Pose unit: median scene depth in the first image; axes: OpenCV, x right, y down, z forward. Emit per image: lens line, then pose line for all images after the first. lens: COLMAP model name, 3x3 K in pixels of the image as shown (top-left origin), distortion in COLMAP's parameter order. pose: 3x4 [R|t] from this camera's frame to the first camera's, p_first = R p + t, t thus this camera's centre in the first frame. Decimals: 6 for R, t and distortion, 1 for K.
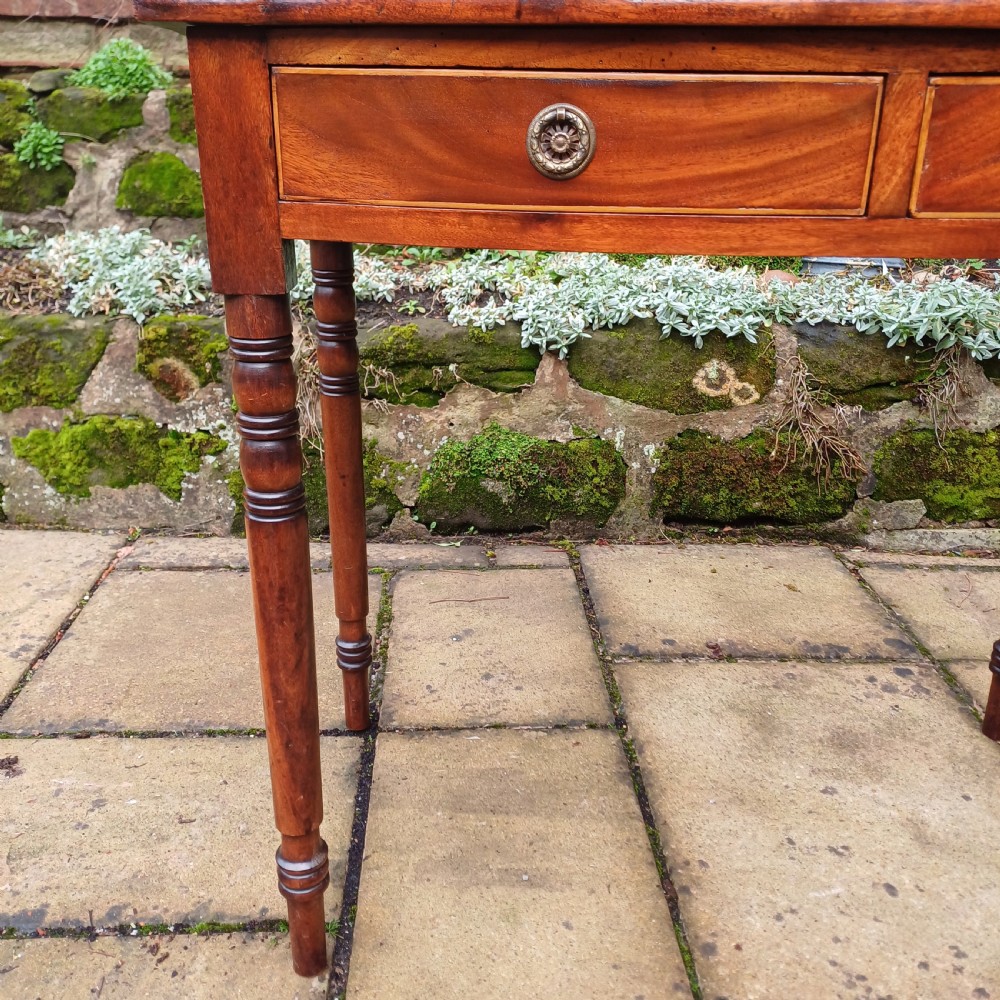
lens RADIAL K [[969.0, 0, 492.6], [0, 969.0, 481.5], [0, 0, 1]] dist [0.061464, 0.000000]
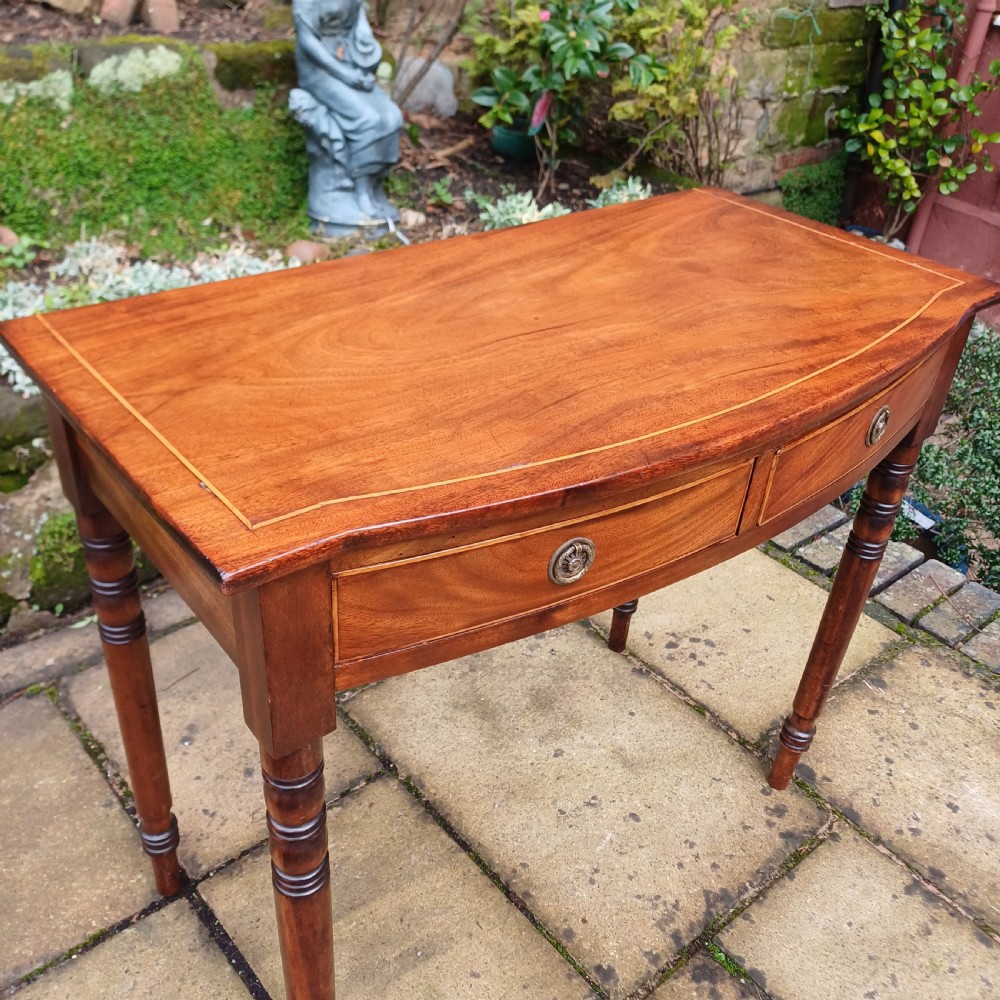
lens RADIAL K [[999.8, 0, 486.2], [0, 999.8, 481.2], [0, 0, 1]] dist [0.065240, 0.000000]
pose [[0.783086, -0.299200, 0.545211, -0.278659], [0.161466, 0.944418, 0.286362, -0.334079], [-0.600587, -0.136213, 0.787872, 0.029400]]
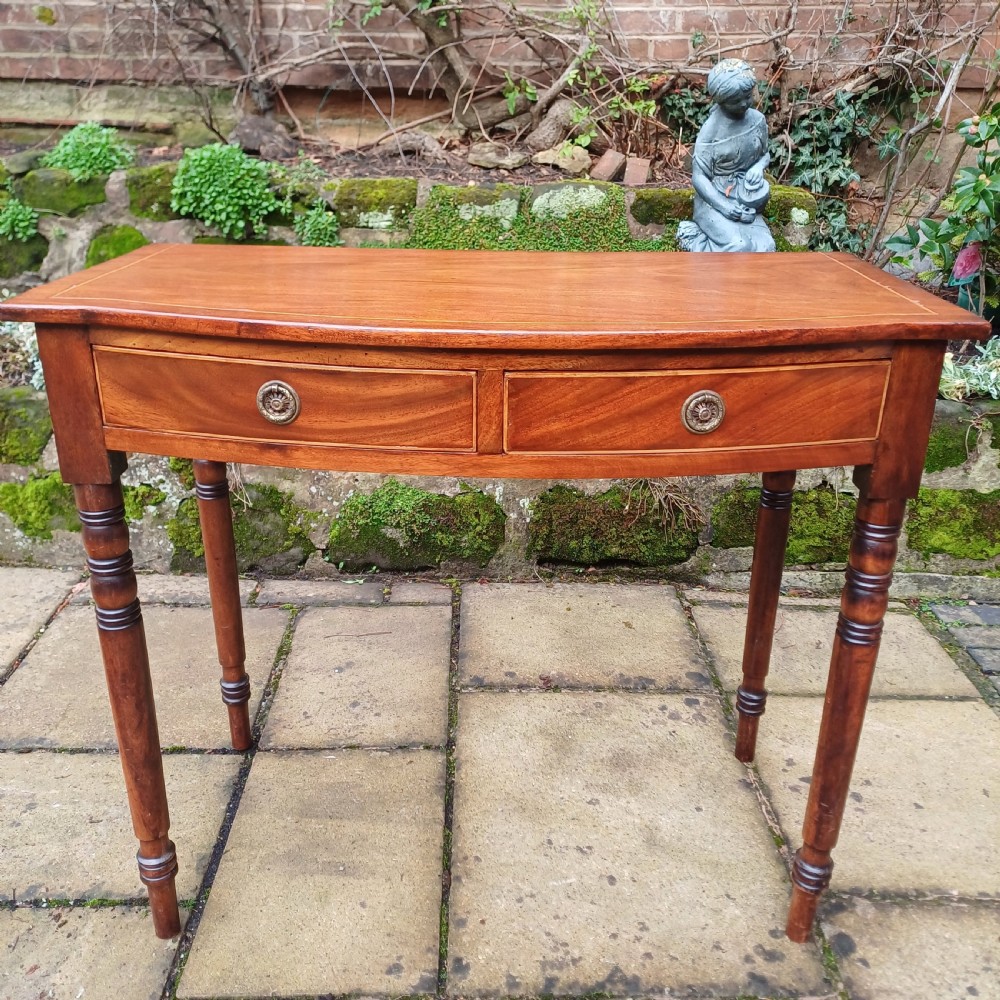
lens RADIAL K [[969.0, 0, 492.7], [0, 969.0, 490.8], [0, 0, 1]] dist [0.061464, 0.000000]
pose [[0.999748, 0.007322, -0.021216, 0.178886], [-0.006536, 0.999297, 0.036919, -0.108993], [0.021471, -0.036771, 0.999093, -0.211958]]
